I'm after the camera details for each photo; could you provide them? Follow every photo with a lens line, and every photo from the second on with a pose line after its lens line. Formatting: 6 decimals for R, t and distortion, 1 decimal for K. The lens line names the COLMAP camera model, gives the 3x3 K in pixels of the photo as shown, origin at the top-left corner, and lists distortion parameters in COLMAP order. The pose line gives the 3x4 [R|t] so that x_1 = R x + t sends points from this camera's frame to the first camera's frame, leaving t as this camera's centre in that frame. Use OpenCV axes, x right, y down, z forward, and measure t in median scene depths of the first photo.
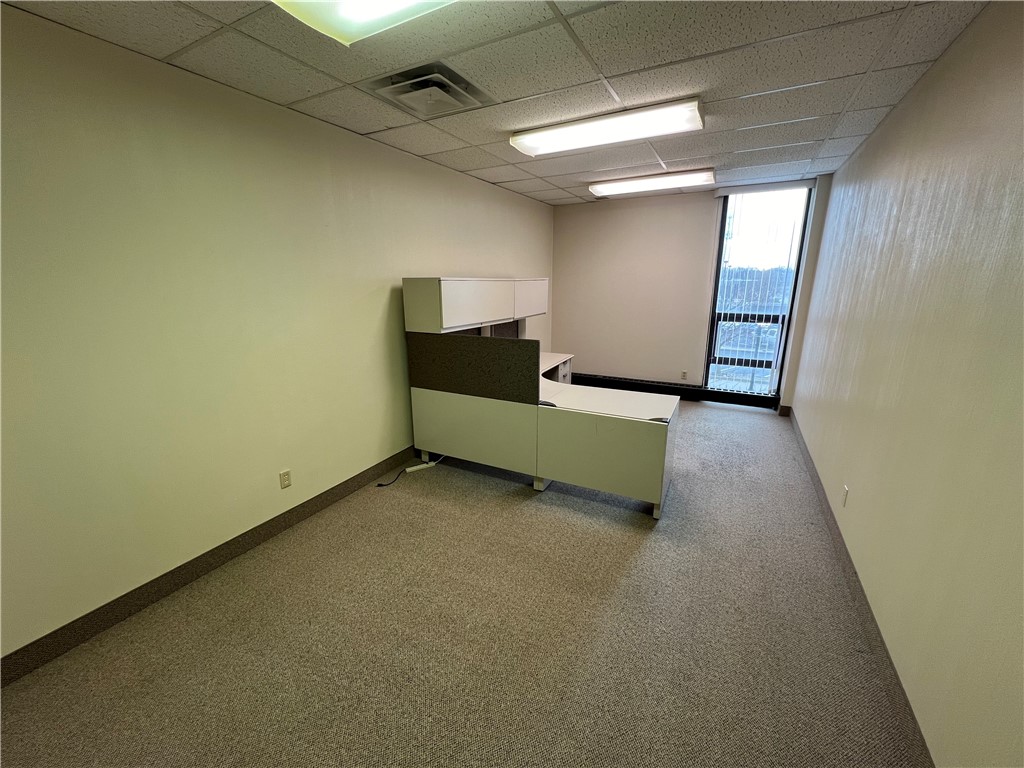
lens RADIAL K [[412.0, 0, 512.0], [0, 412.0, 384.0], [0, 0, 1]] dist [-0.000634, -0.000218]
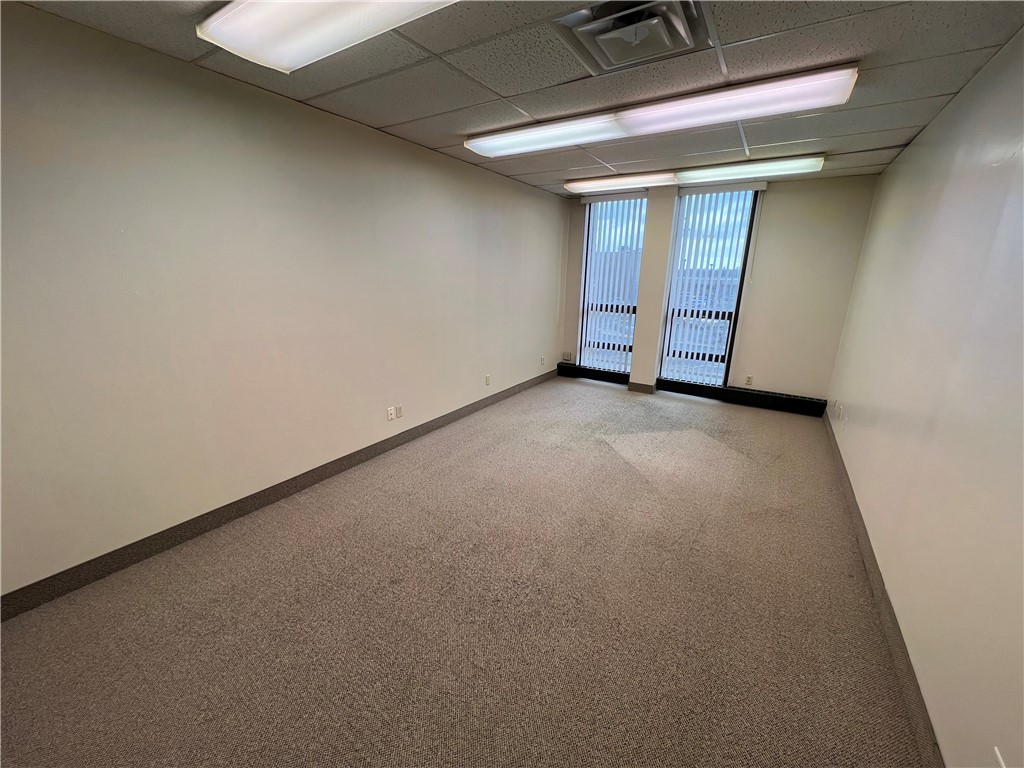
lens RADIAL K [[408.7, 0, 514.0], [0, 408.7, 391.8], [0, 0, 1]] dist [-0.000702, -0.000118]
pose [[0.995881, 0.053785, -0.072989, 0.194162], [-0.050770, 0.997804, 0.042548, 0.021289], [0.075117, -0.038667, 0.996425, -0.095988]]
